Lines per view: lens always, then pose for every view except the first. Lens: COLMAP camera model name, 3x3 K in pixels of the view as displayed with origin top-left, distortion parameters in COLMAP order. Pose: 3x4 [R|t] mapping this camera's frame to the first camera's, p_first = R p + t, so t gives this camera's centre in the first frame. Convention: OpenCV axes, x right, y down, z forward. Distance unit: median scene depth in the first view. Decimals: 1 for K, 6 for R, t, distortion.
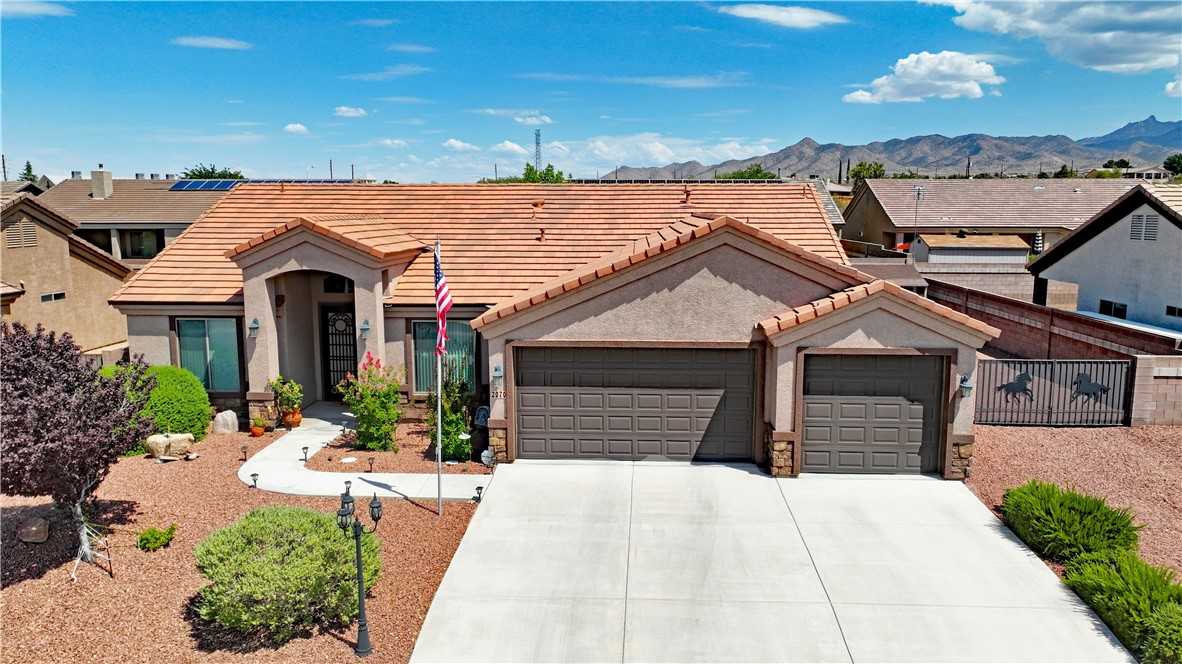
lens RADIAL K [[833.4, 0, 594.6], [0, 833.4, 331.4], [0, 0, 1]] dist [0.003839, 0.009694]
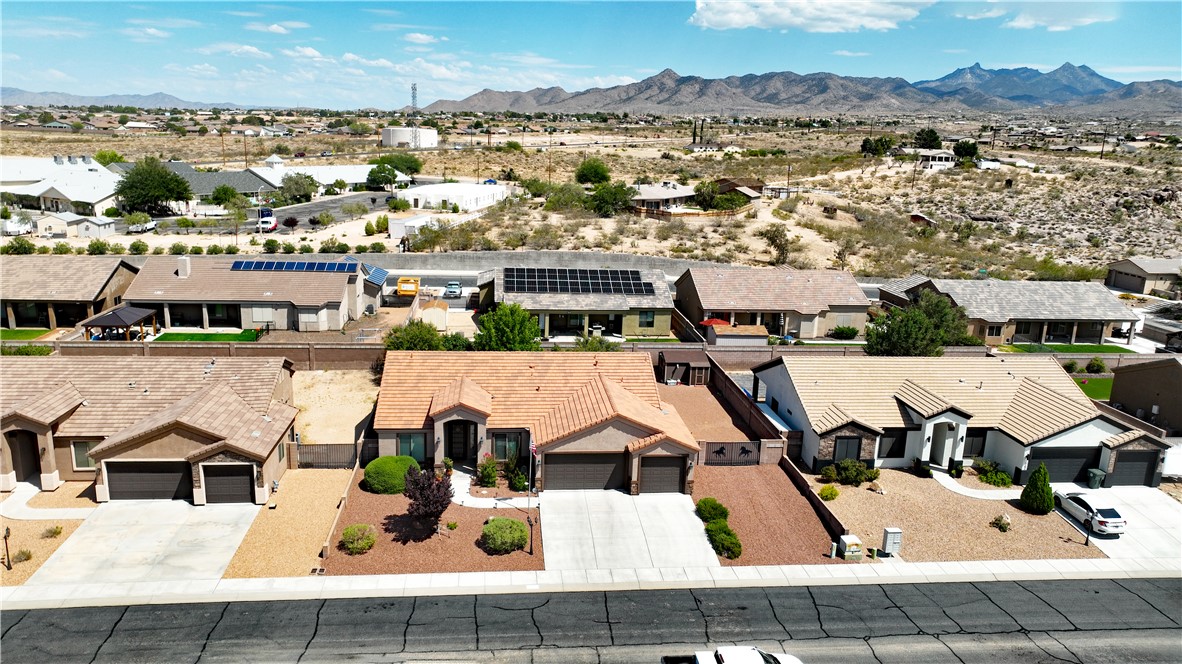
lens RADIAL K [[825.7, 0, 591.0], [0, 825.7, 332.0], [0, 0, 1]] dist [0.002067, 0.006480]
pose [[0.987046, -0.003726, 0.160393, -0.411289], [-0.010759, 0.995943, 0.089344, -0.685209], [-0.160076, -0.089912, 0.983001, -1.886370]]
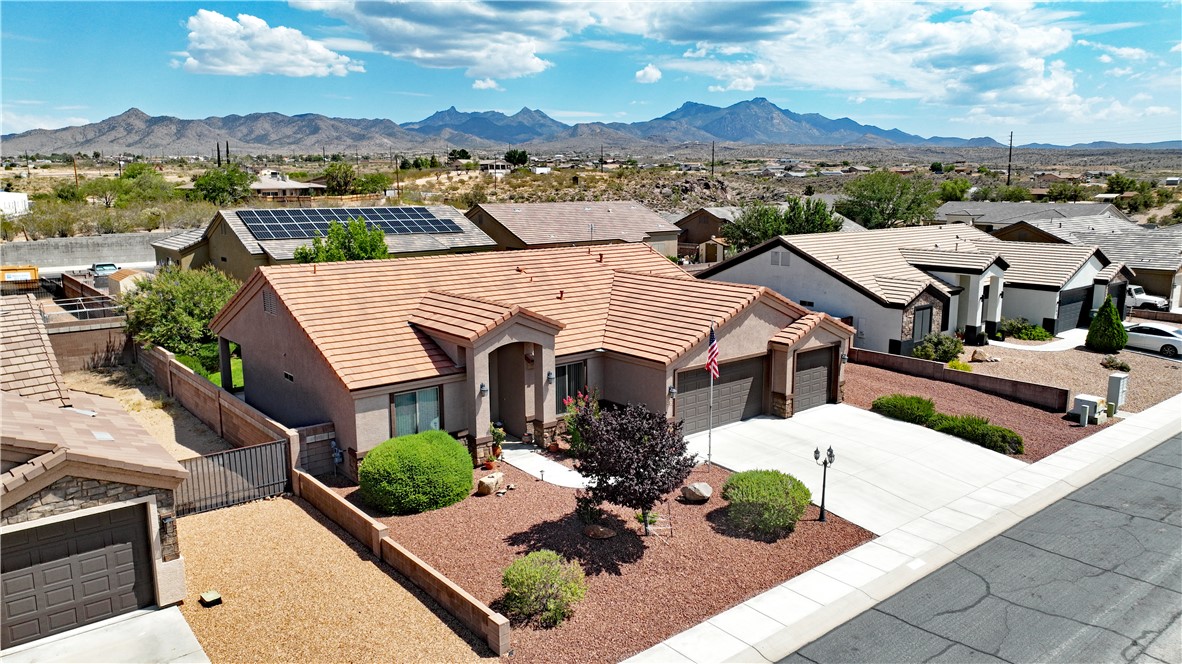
lens RADIAL K [[830.1, 0, 593.0], [0, 830.1, 332.7], [0, 0, 1]] dist [0.003939, 0.003937]
pose [[0.739852, -0.122404, 0.661541, -1.355073], [0.103309, 0.992317, 0.068067, -0.198490], [-0.664790, 0.017984, 0.746813, -0.141557]]
